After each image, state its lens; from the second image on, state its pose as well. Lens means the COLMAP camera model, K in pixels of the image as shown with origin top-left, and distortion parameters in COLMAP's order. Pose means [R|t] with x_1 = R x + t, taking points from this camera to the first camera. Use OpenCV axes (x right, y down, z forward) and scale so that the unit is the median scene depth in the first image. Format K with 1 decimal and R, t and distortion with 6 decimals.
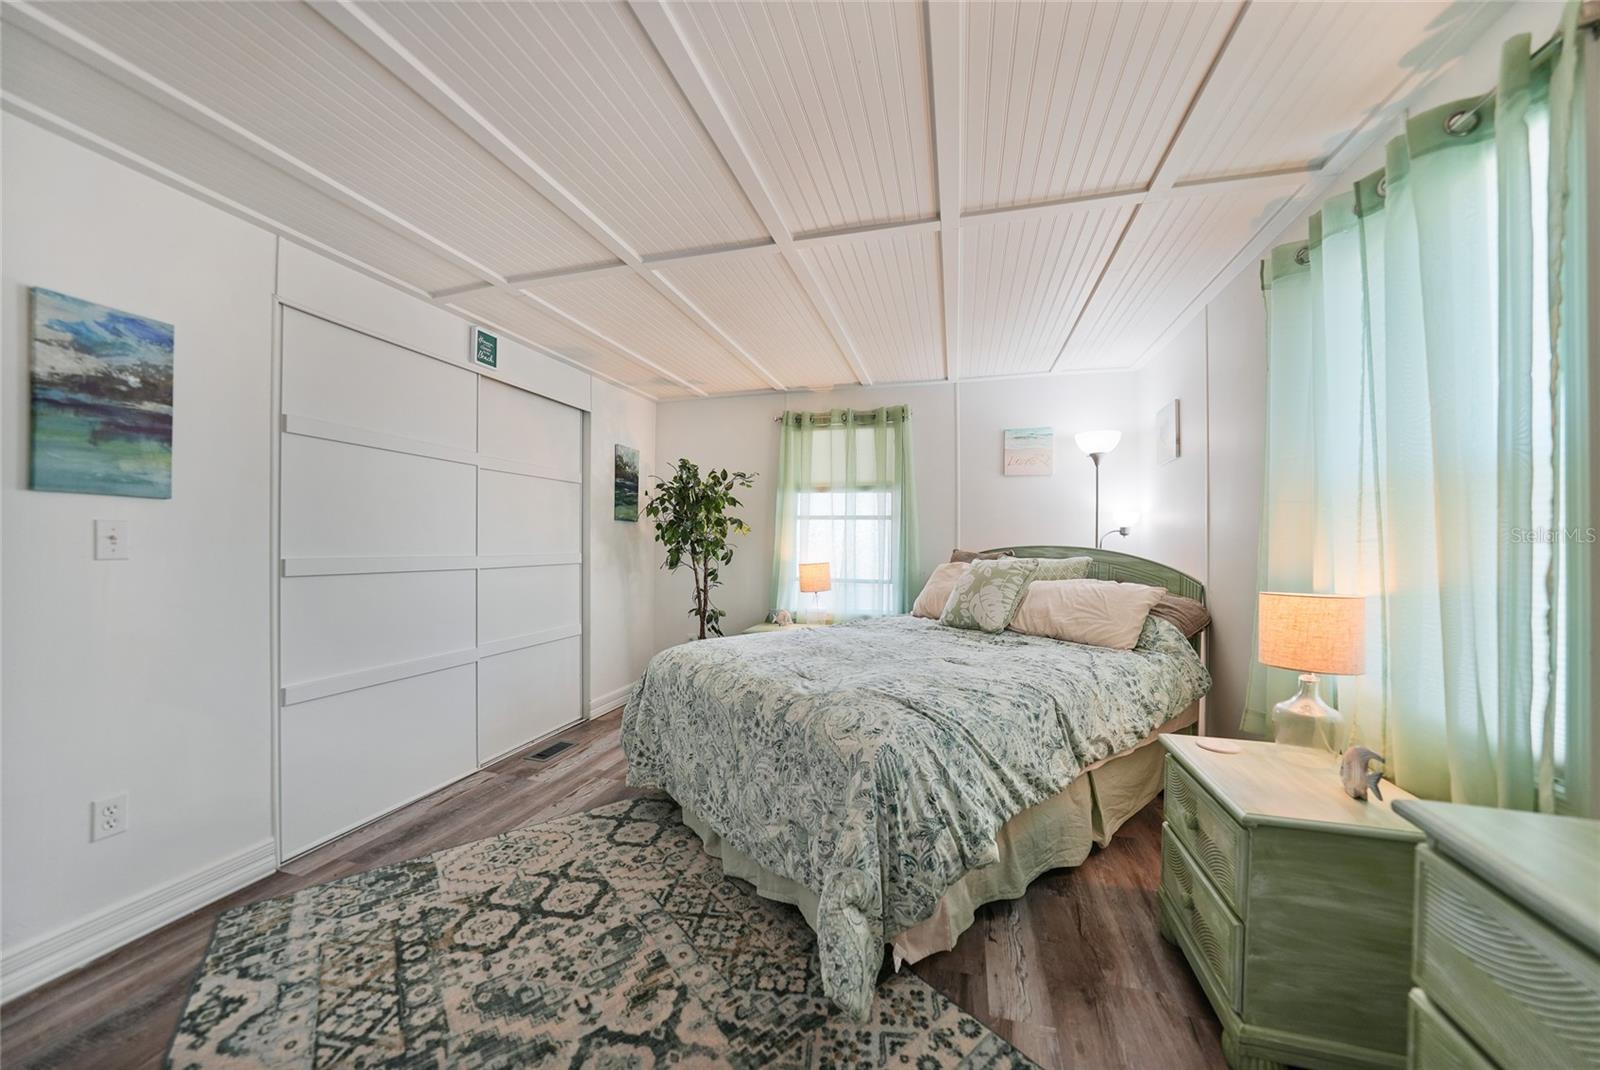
lens RADIAL K [[571.5, 0, 804.2], [0, 571.5, 539.1], [0, 0, 1]] dist [-0.027152, 0.005759]
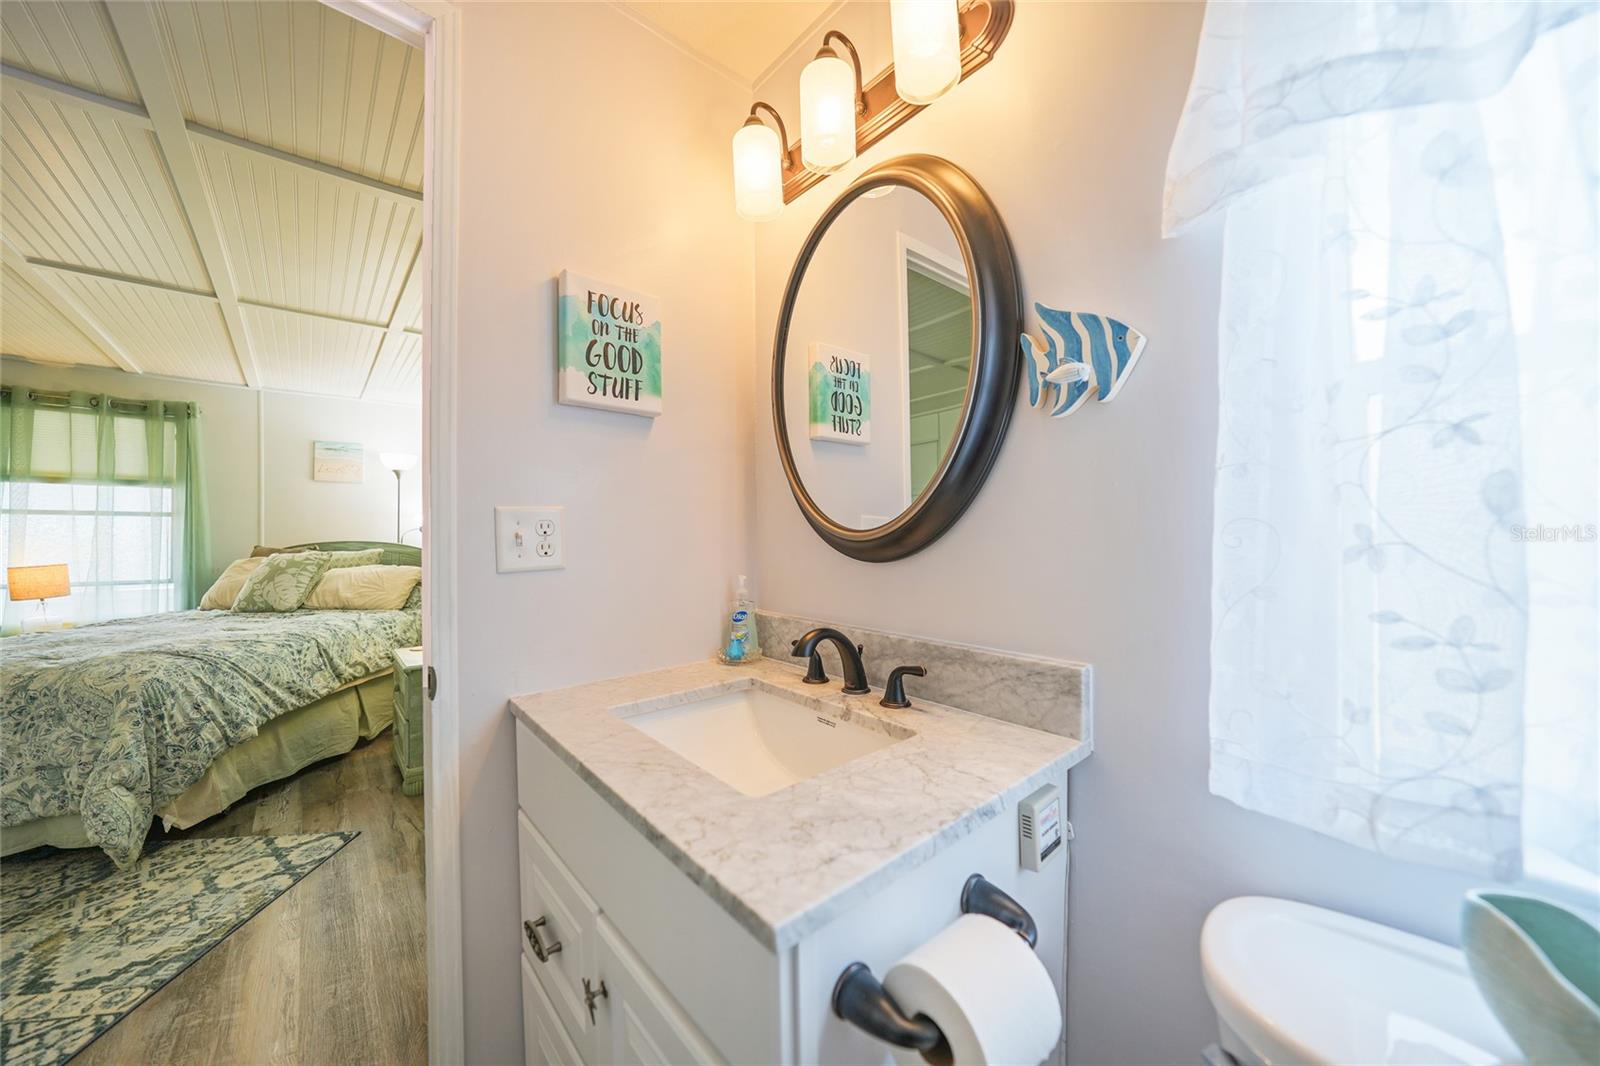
lens RADIAL K [[571.5, 0, 811.1], [0, 571.5, 529.4], [0, 0, 1]] dist [-0.027152, 0.005759]
pose [[0.545816, -0.000299, 0.837905, -0.076540], [0.005697, 0.999978, -0.003355, -0.005177], [-0.837886, 0.006604, 0.545806, -0.706276]]
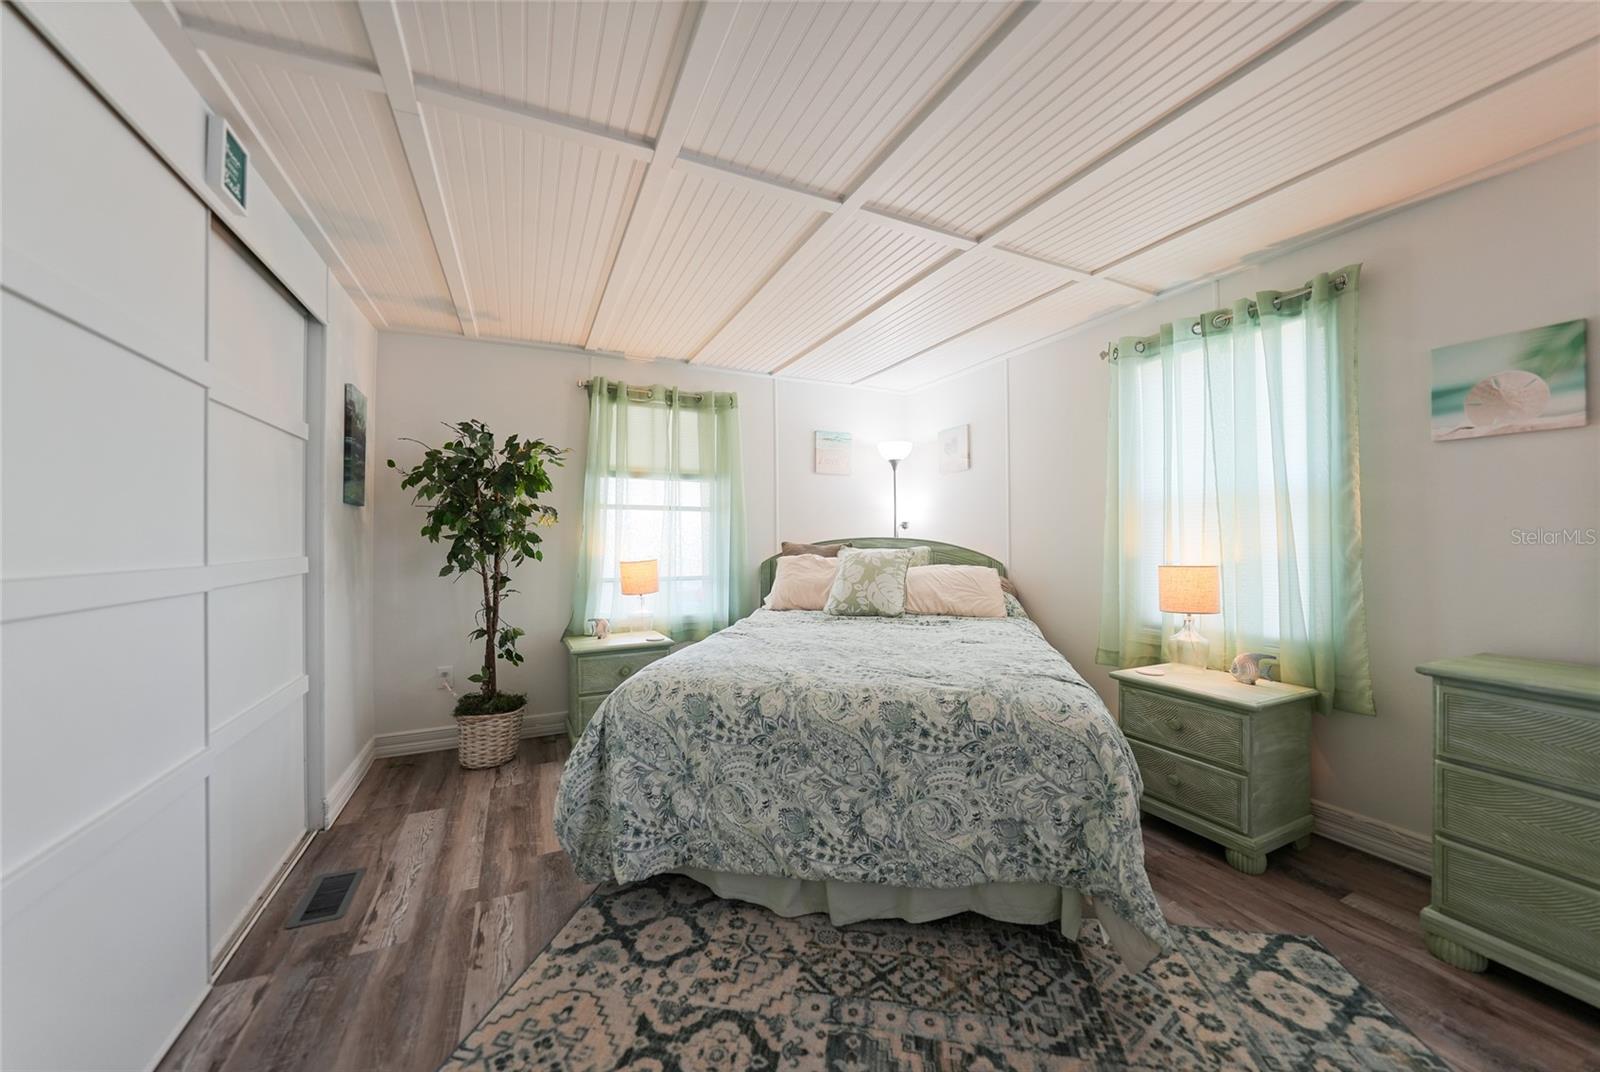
lens RADIAL K [[571.5, 0, 797.7], [0, 571.5, 529.7], [0, 0, 1]] dist [-0.027152, 0.005759]
pose [[0.750164, 0.000917, 0.661252, -0.609026], [0.002422, 0.999989, -0.004135, 0.000661], [-0.661248, 0.004703, 0.750153, 0.327592]]
